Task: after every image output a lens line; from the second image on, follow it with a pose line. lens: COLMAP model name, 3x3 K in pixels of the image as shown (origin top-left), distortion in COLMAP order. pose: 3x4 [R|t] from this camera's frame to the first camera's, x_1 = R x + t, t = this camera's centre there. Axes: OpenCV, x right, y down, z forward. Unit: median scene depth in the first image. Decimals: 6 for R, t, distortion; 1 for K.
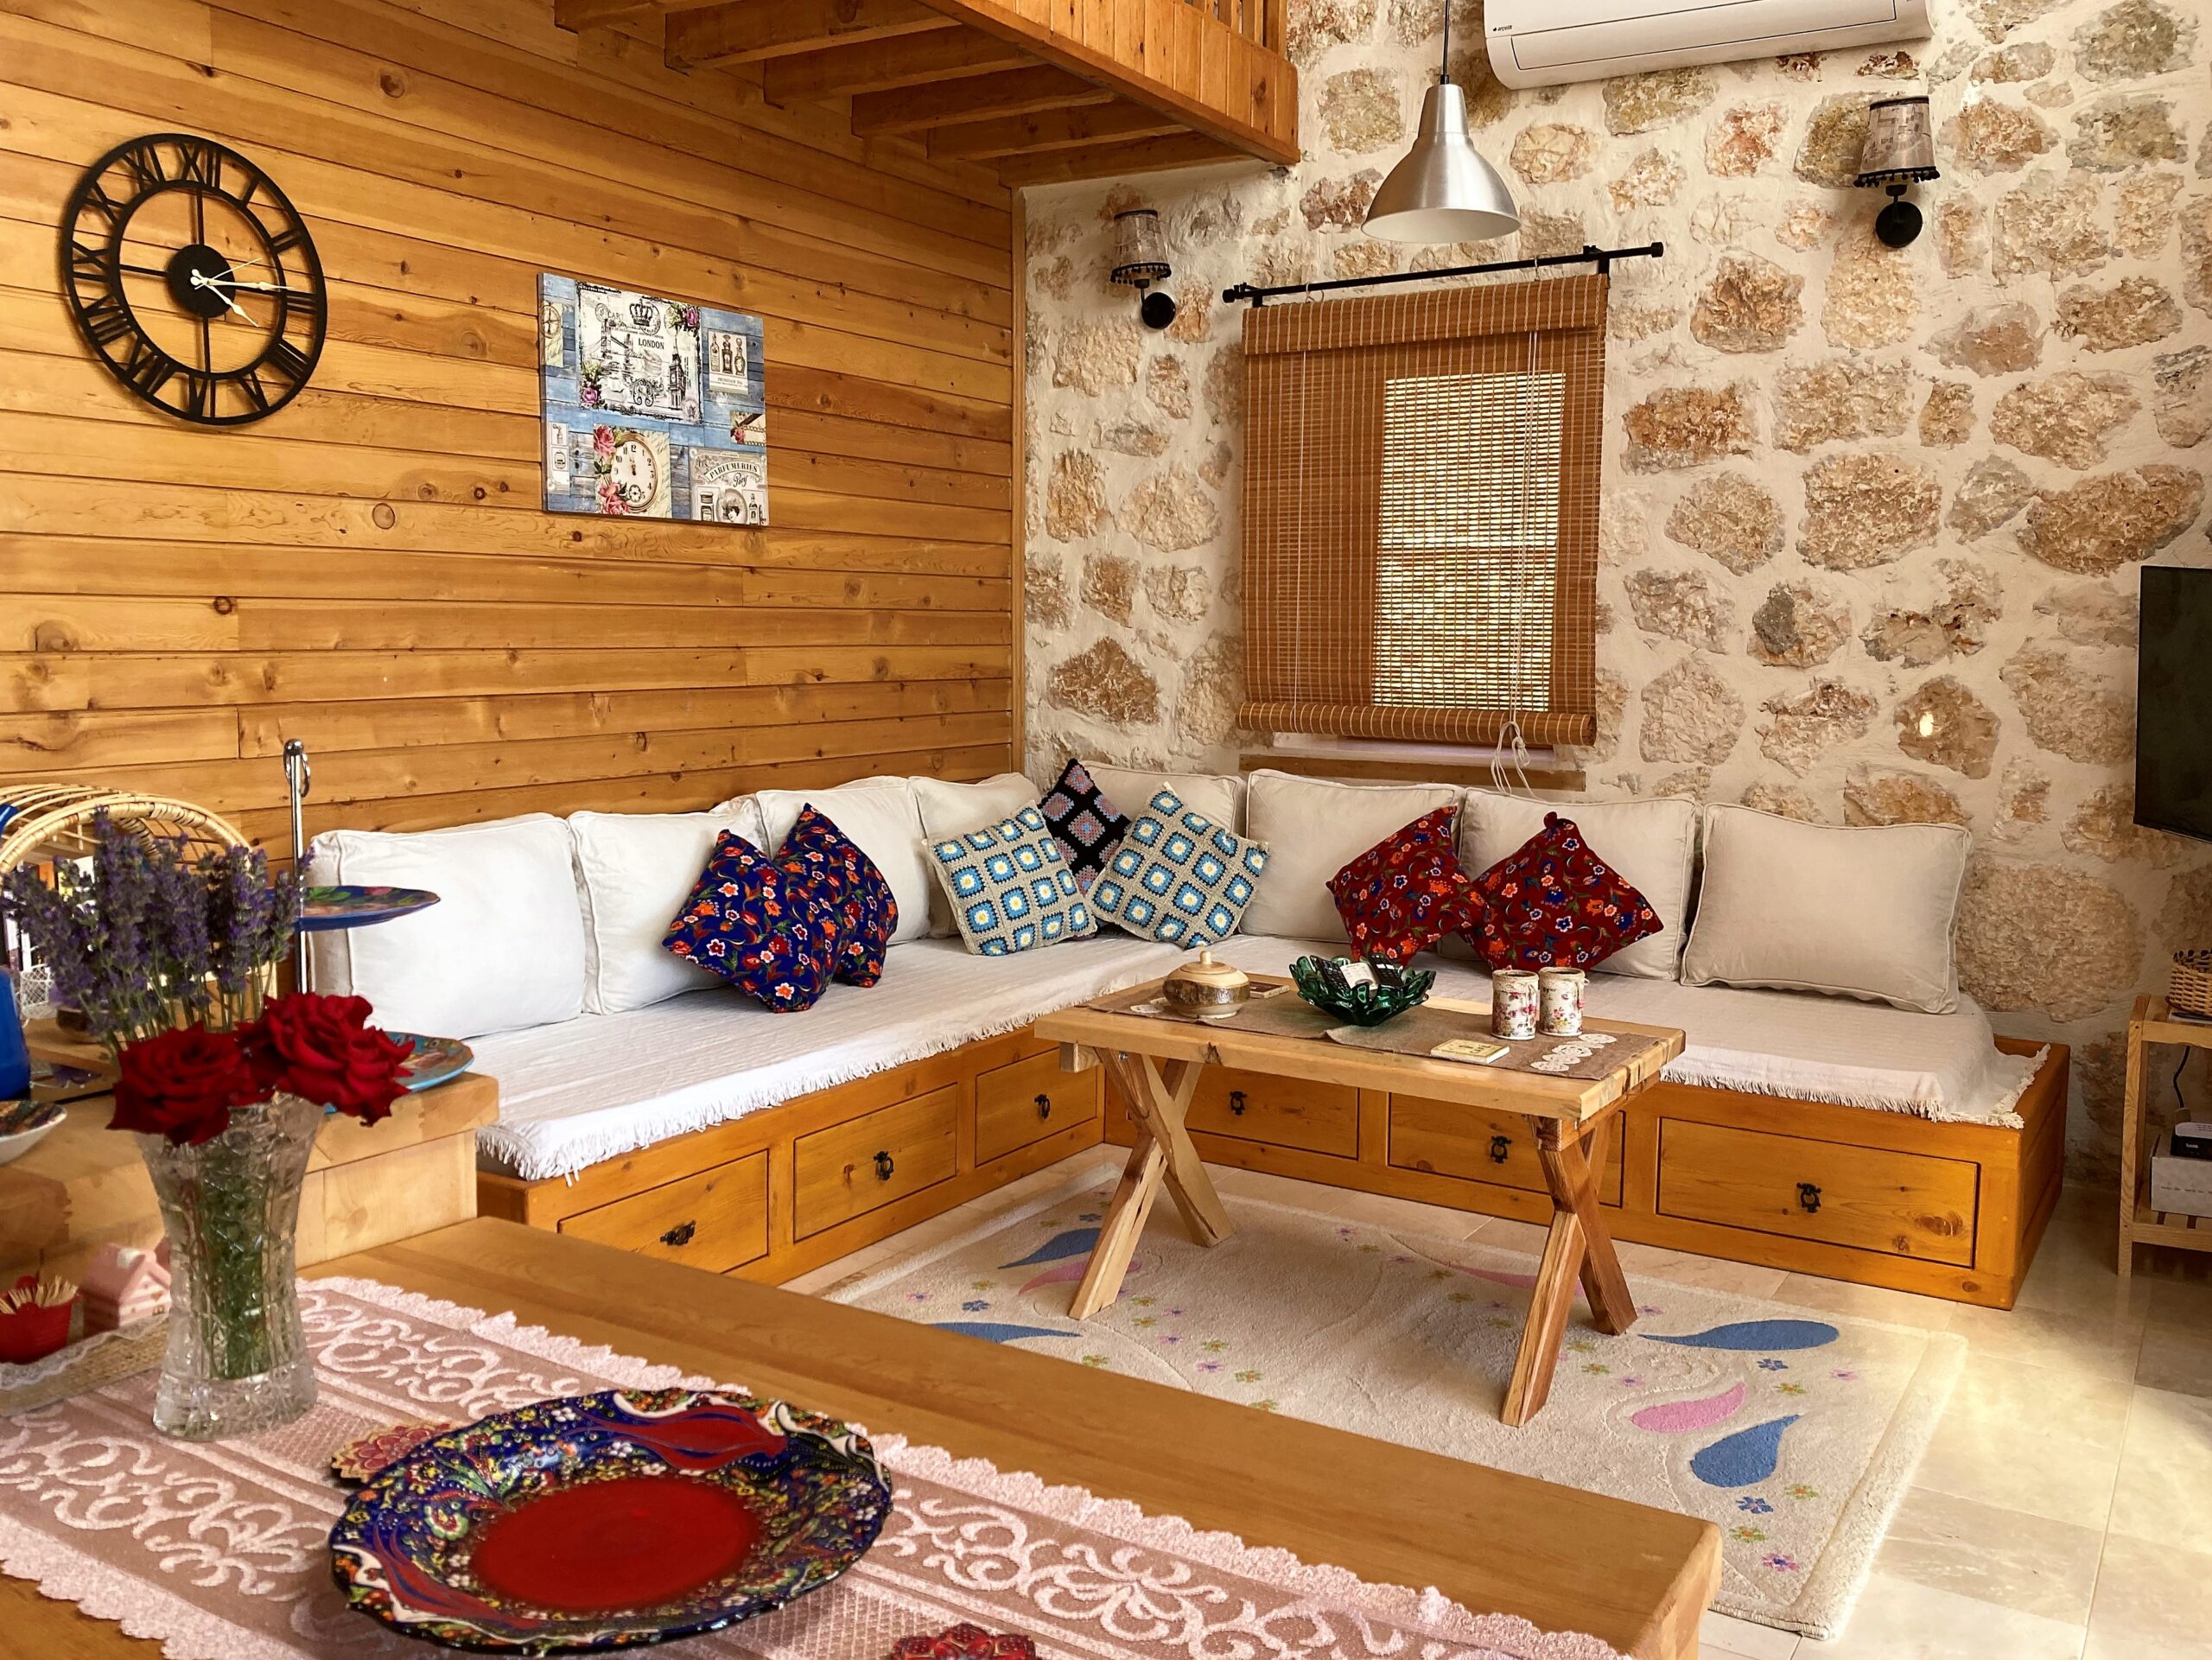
lens RADIAL K [[1896.2, 0, 1128.4], [0, 1896.2, 794.8], [0, 0, 1]] dist [0.006772, 0.013138]
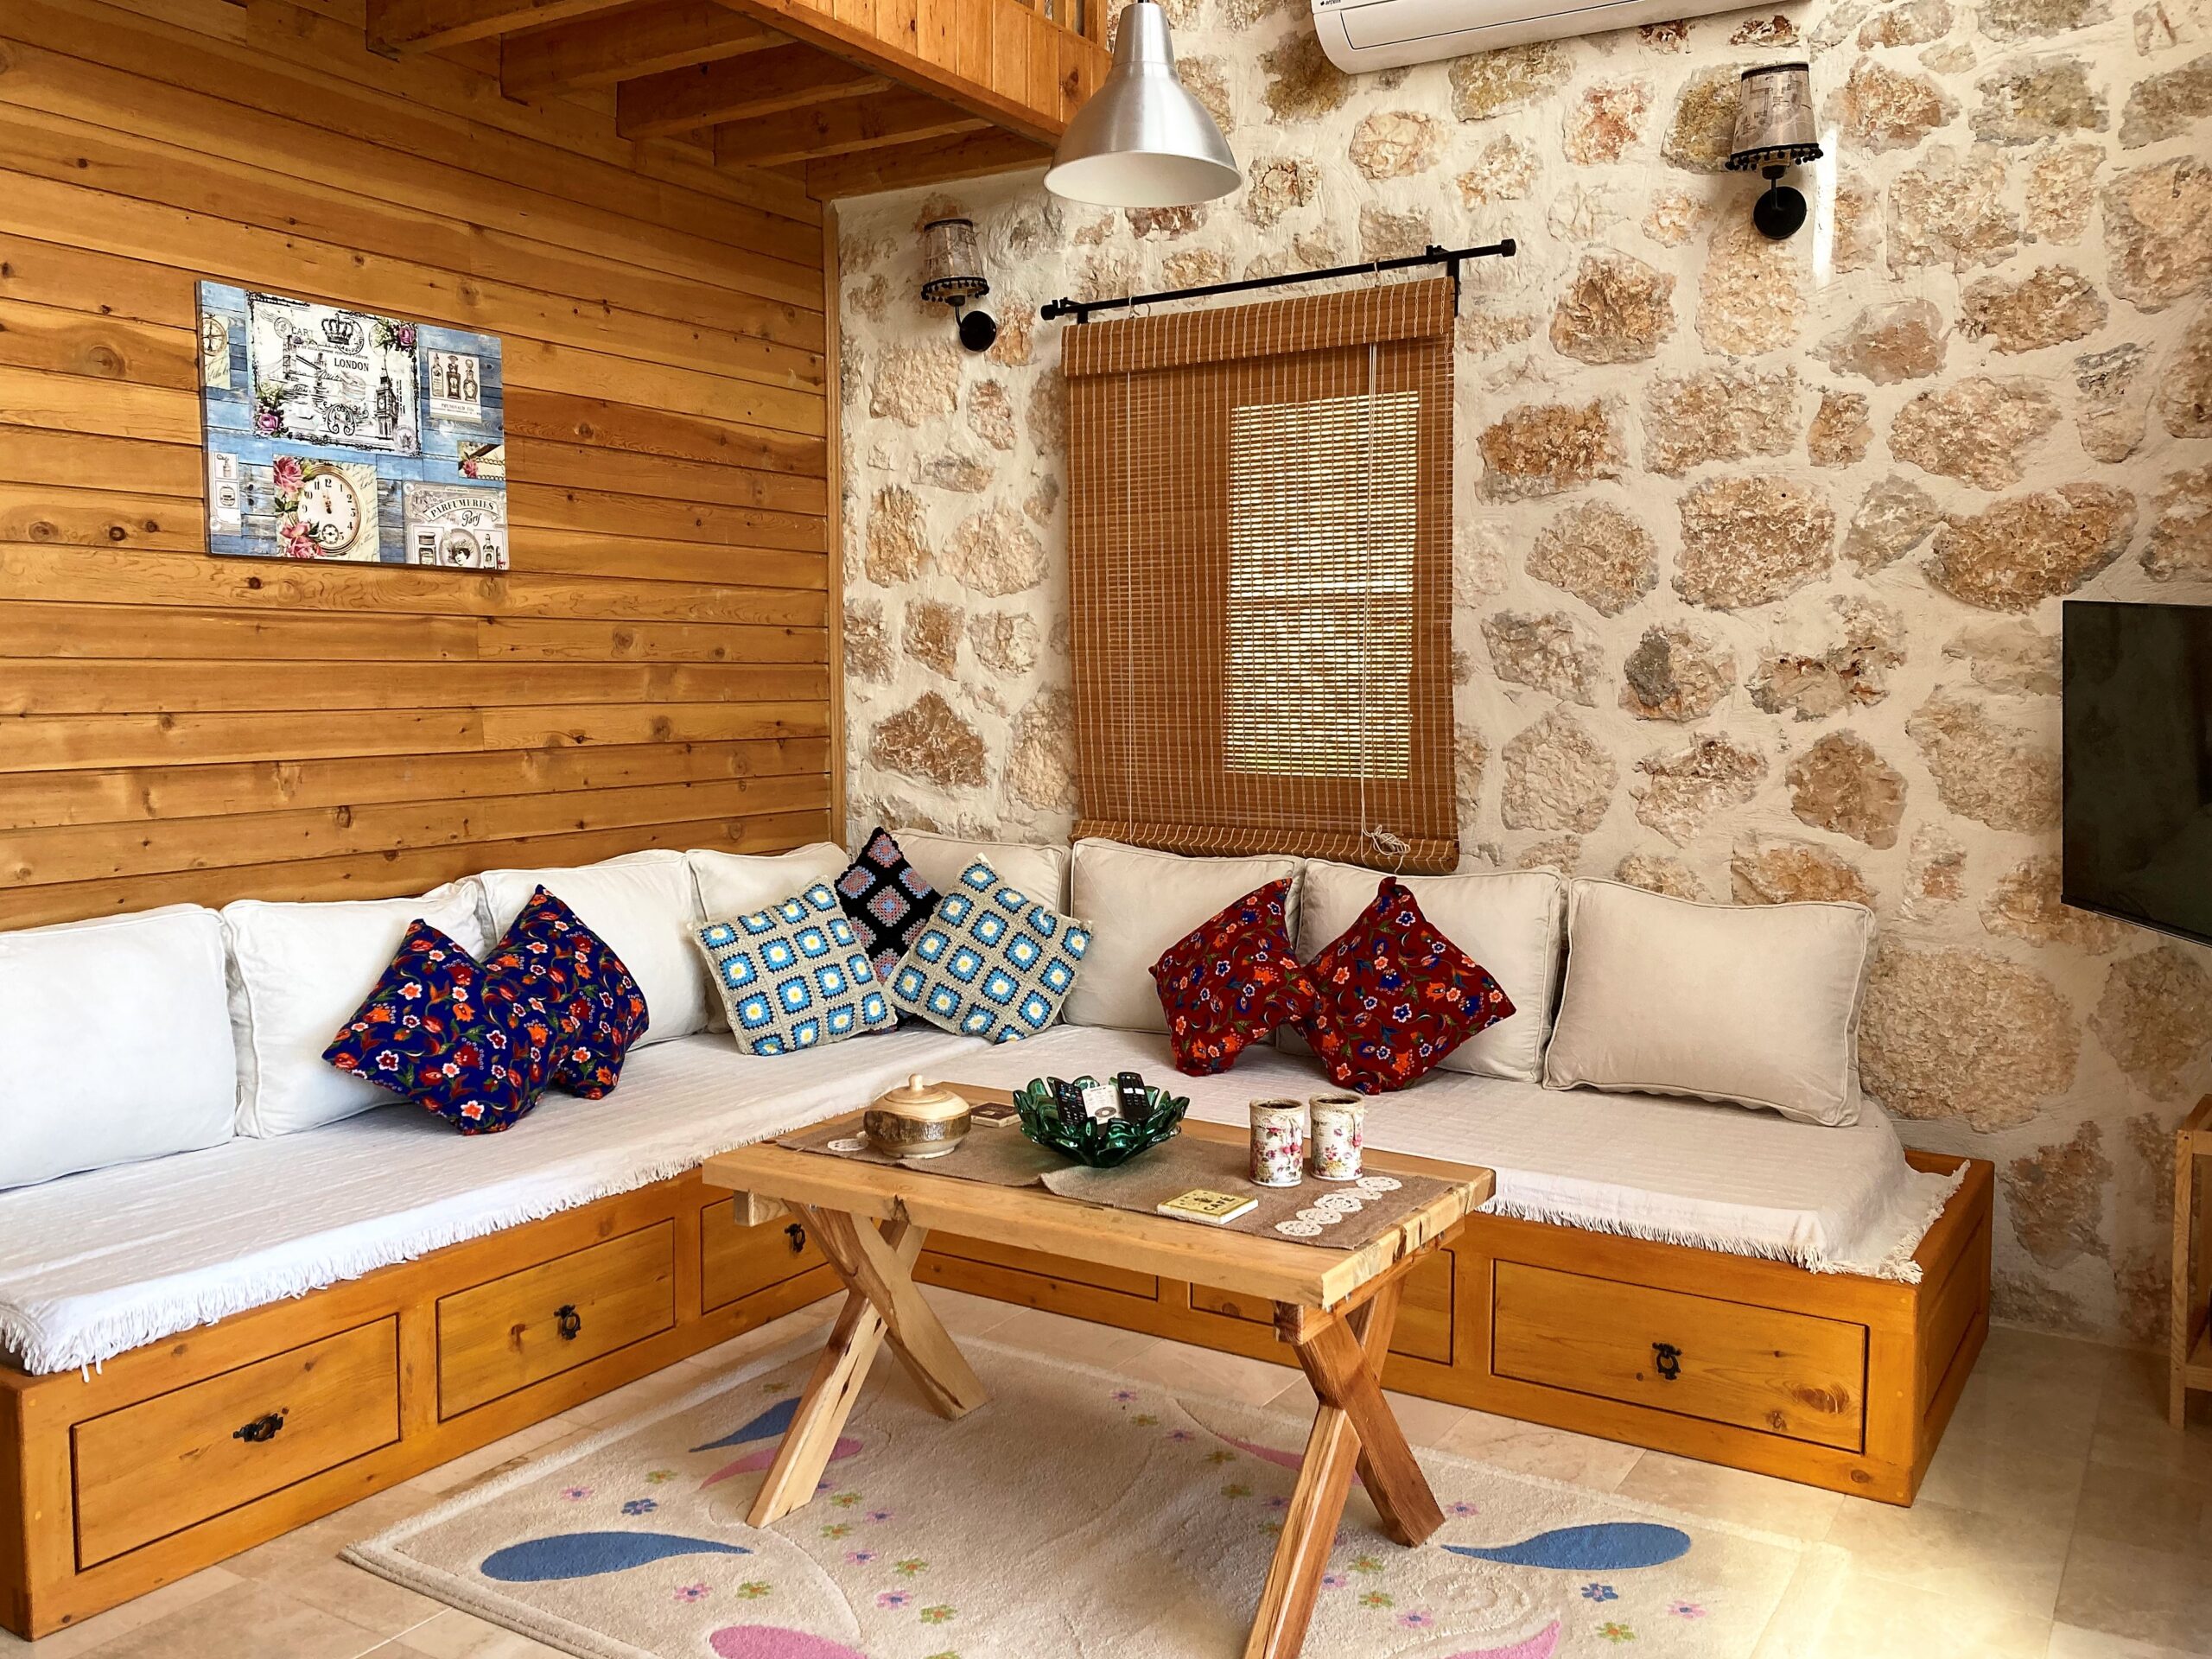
lens RADIAL K [[1842.3, 0, 1103.8], [0, 1842.3, 794.4], [0, 0, 1]] dist [0.014167, 0.006365]
pose [[0.999790, -0.007023, -0.019275, 0.111152], [0.006554, 0.999683, -0.024294, -0.015397], [0.019440, 0.024162, 0.999519, 0.155509]]
